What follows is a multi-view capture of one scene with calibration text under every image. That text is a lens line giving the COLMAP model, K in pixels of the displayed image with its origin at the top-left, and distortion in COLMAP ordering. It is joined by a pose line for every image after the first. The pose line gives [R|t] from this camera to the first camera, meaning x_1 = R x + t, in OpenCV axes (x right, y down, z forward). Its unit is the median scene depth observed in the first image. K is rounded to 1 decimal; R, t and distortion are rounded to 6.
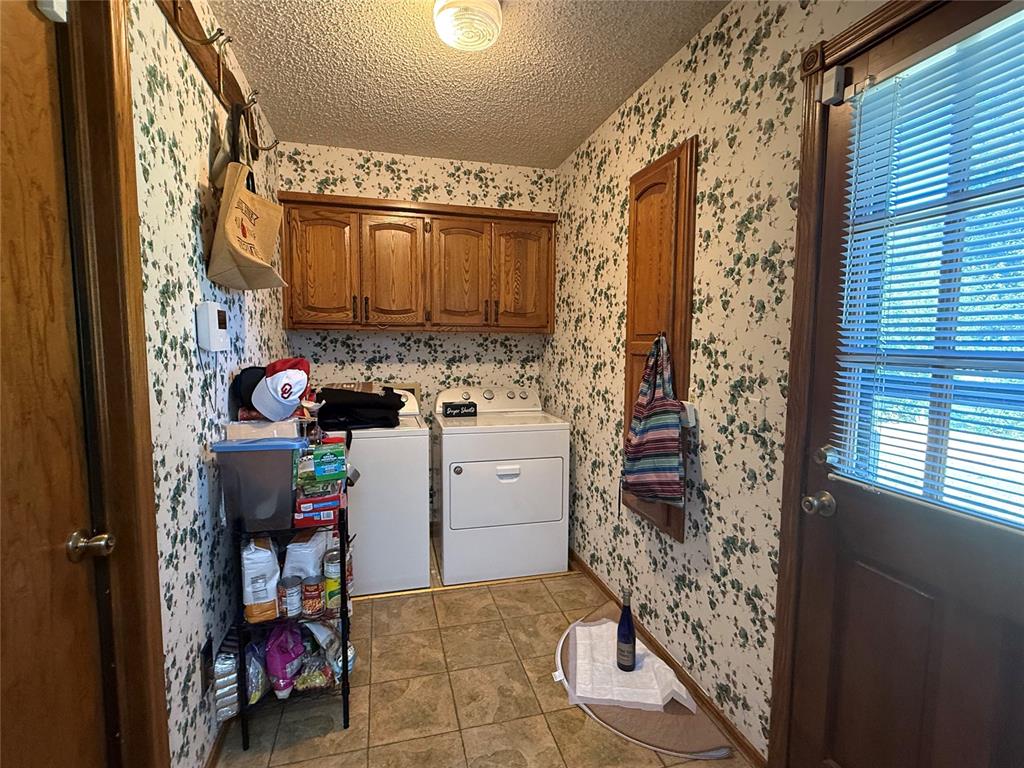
lens RADIAL K [[471.3, 0, 507.1], [0, 471.3, 383.1], [0, 0, 1]] dist [-0.001774, -0.000913]
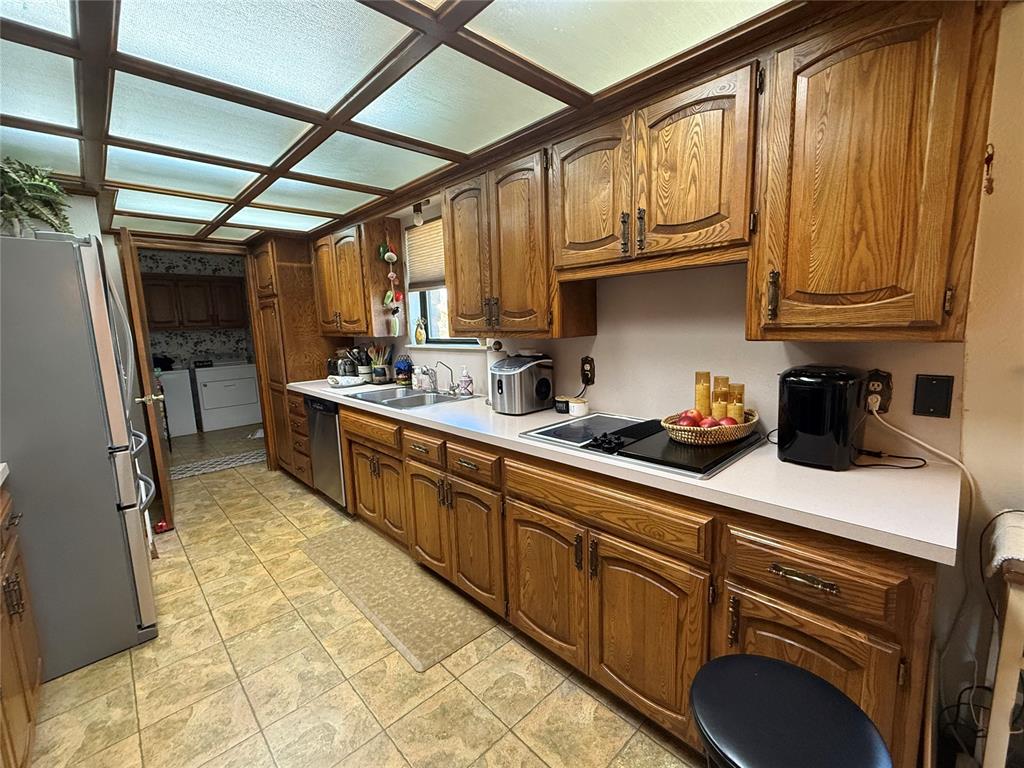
lens RADIAL K [[447.0, 0, 517.5], [0, 447.0, 393.0], [0, 0, 1]] dist [-0.002113, 0.001060]
pose [[0.878229, -0.103297, 0.466952, 0.013314], [0.080994, 0.994416, 0.067648, 0.011039], [-0.471333, -0.021590, 0.881691, -0.102697]]
